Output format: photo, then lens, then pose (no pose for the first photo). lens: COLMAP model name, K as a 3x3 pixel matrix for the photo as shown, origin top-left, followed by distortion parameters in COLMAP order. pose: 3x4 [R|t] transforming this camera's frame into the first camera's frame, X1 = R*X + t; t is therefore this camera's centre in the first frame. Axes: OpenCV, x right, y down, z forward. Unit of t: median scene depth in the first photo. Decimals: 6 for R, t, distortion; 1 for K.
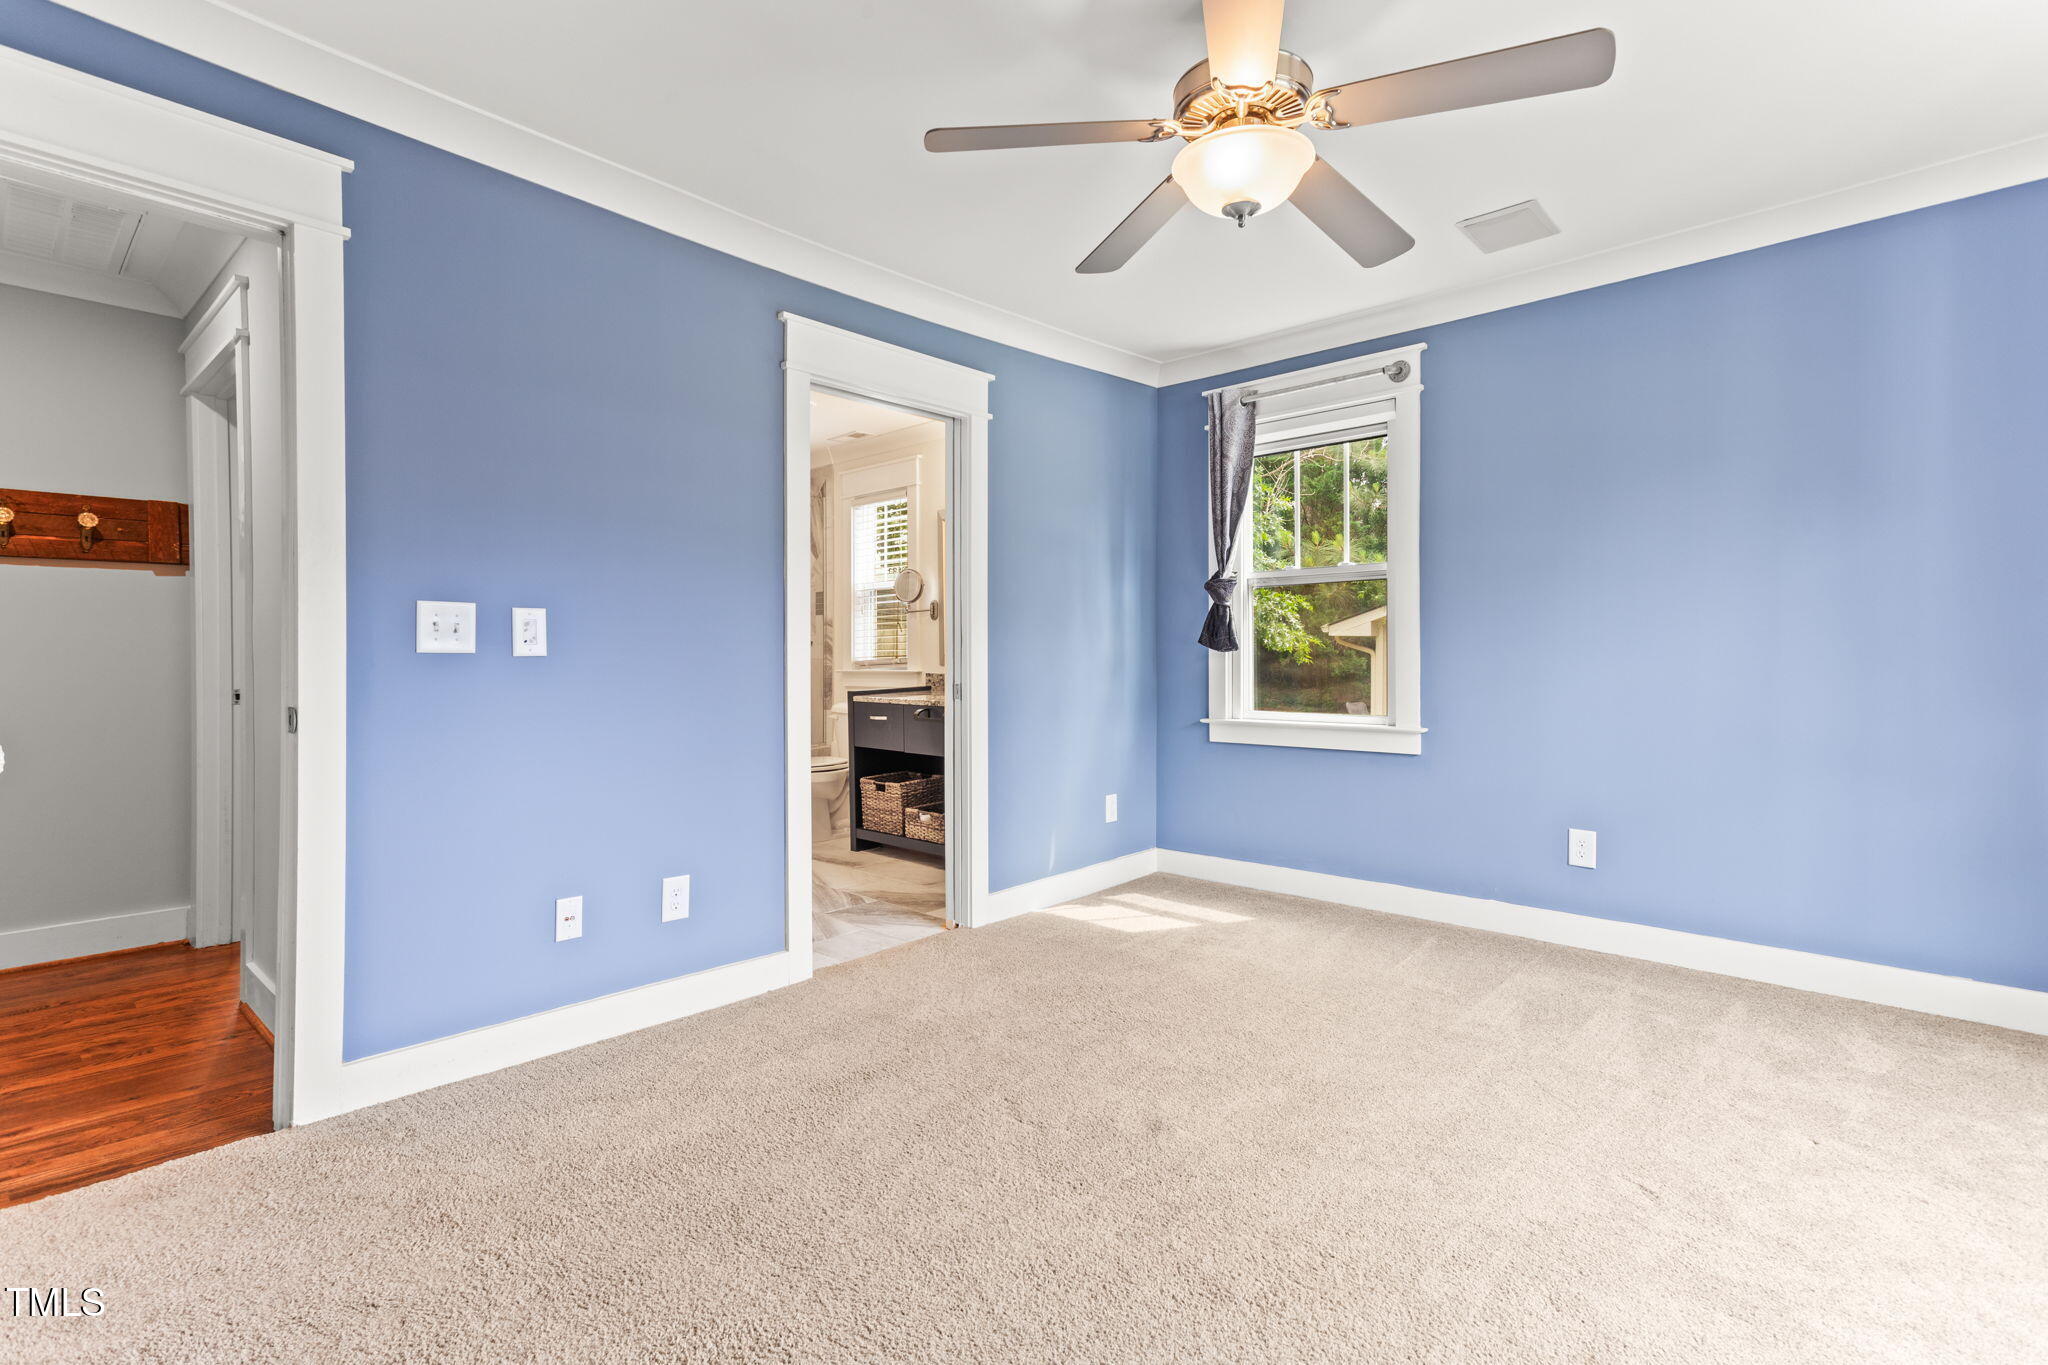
lens RADIAL K [[972.6, 0, 1019.7], [0, 972.6, 637.2], [0, 0, 1]] dist [0.023665, 0.001914]
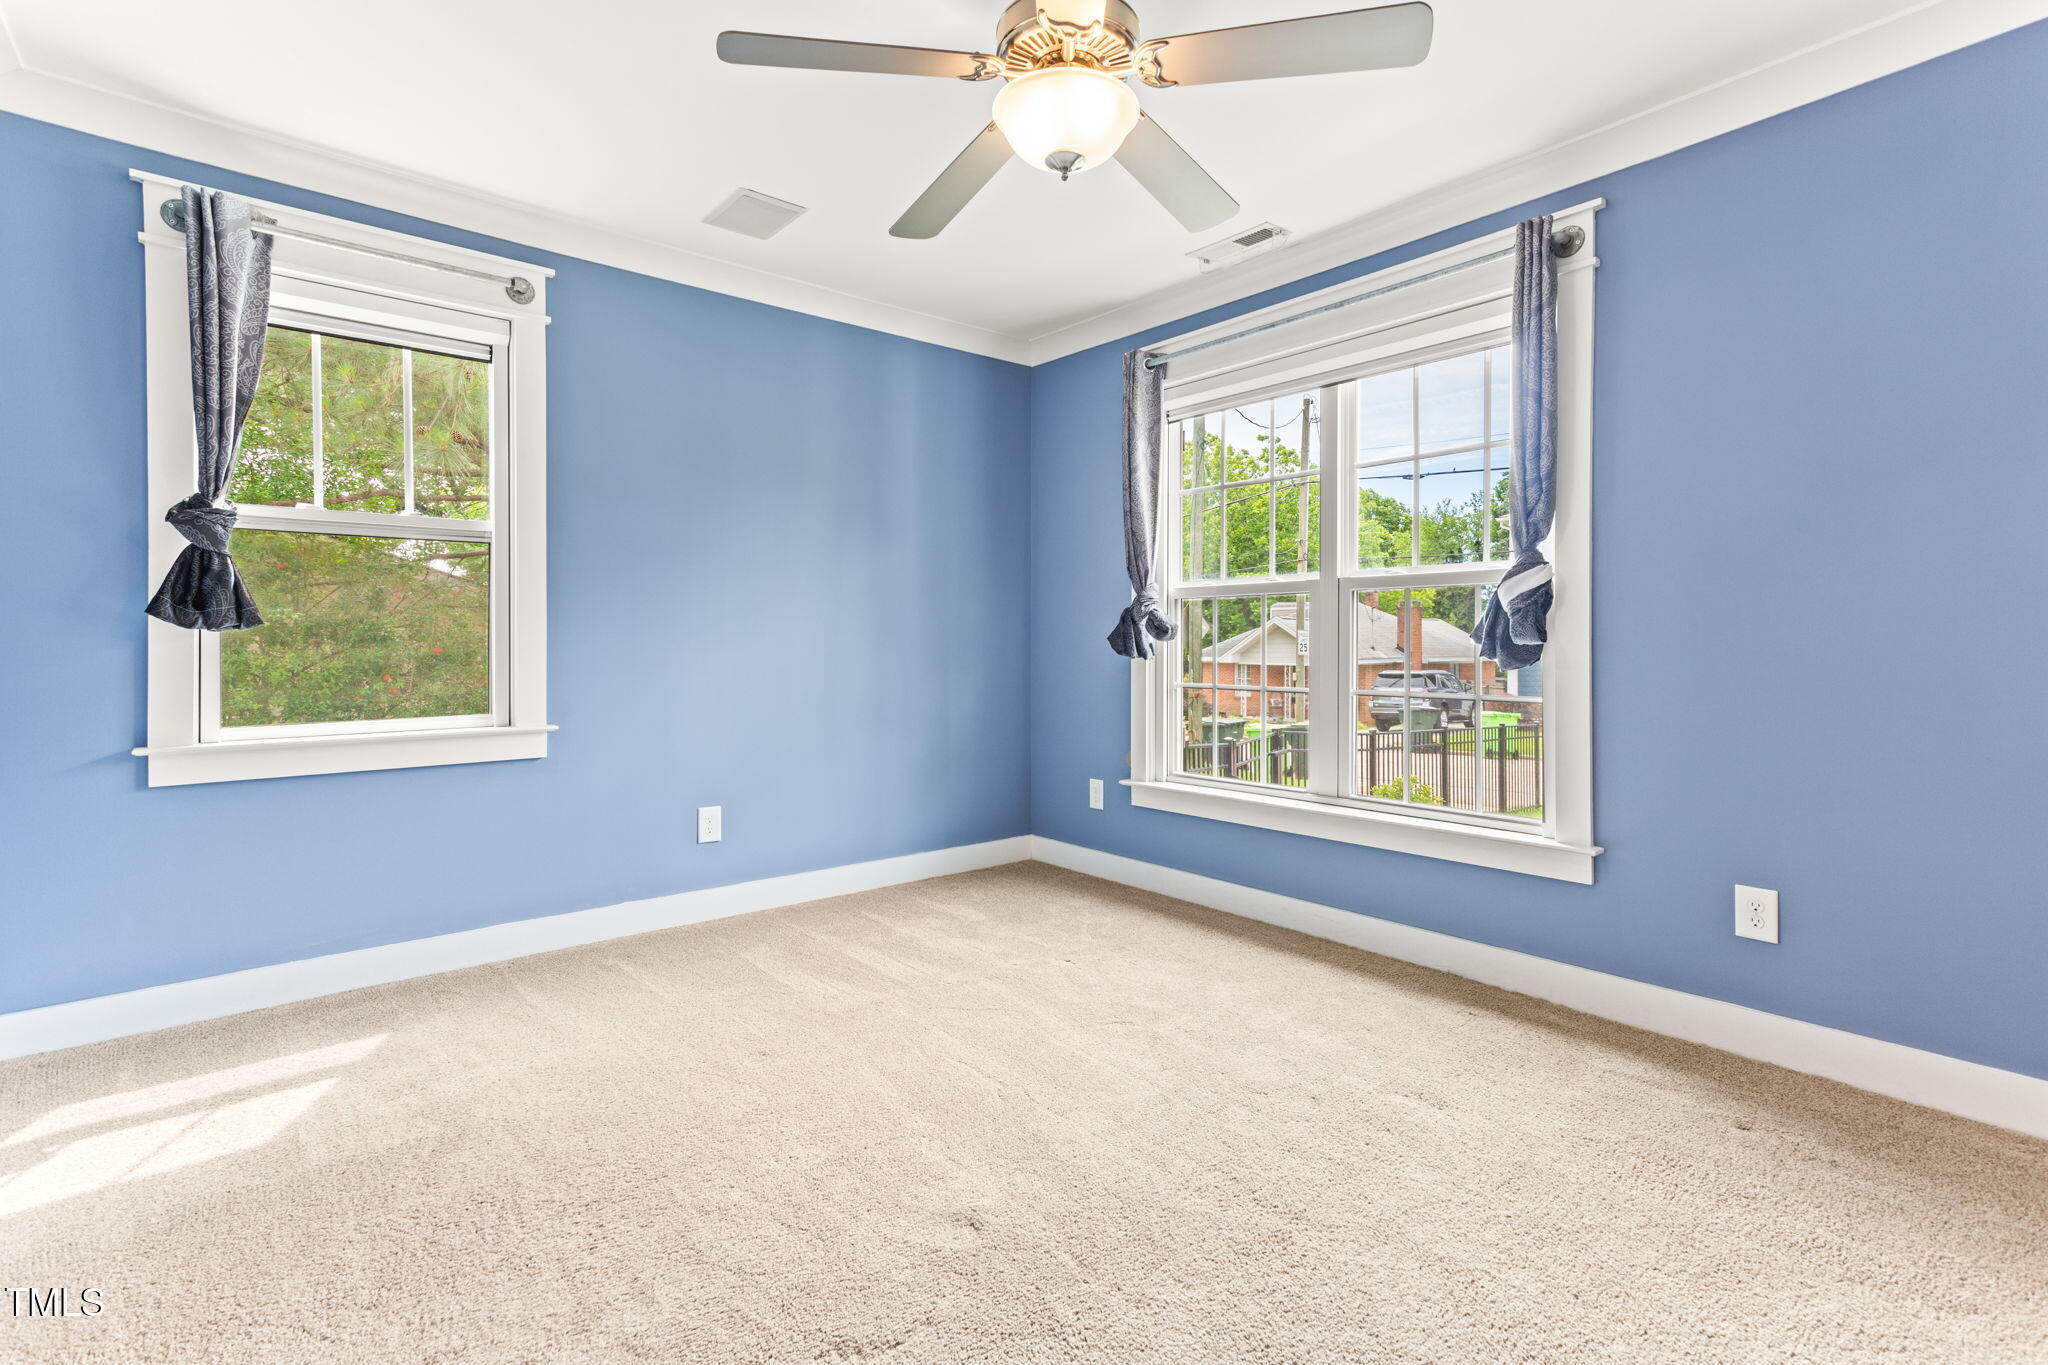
lens RADIAL K [[972.6, 0, 1019.7], [0, 972.6, 637.2], [0, 0, 1]] dist [0.023665, 0.001914]
pose [[0.119331, 0.008693, 0.992816, -0.336390], [-0.021389, 0.999752, -0.006183, 0.011579], [-0.992624, -0.020497, 0.119487, 0.439057]]
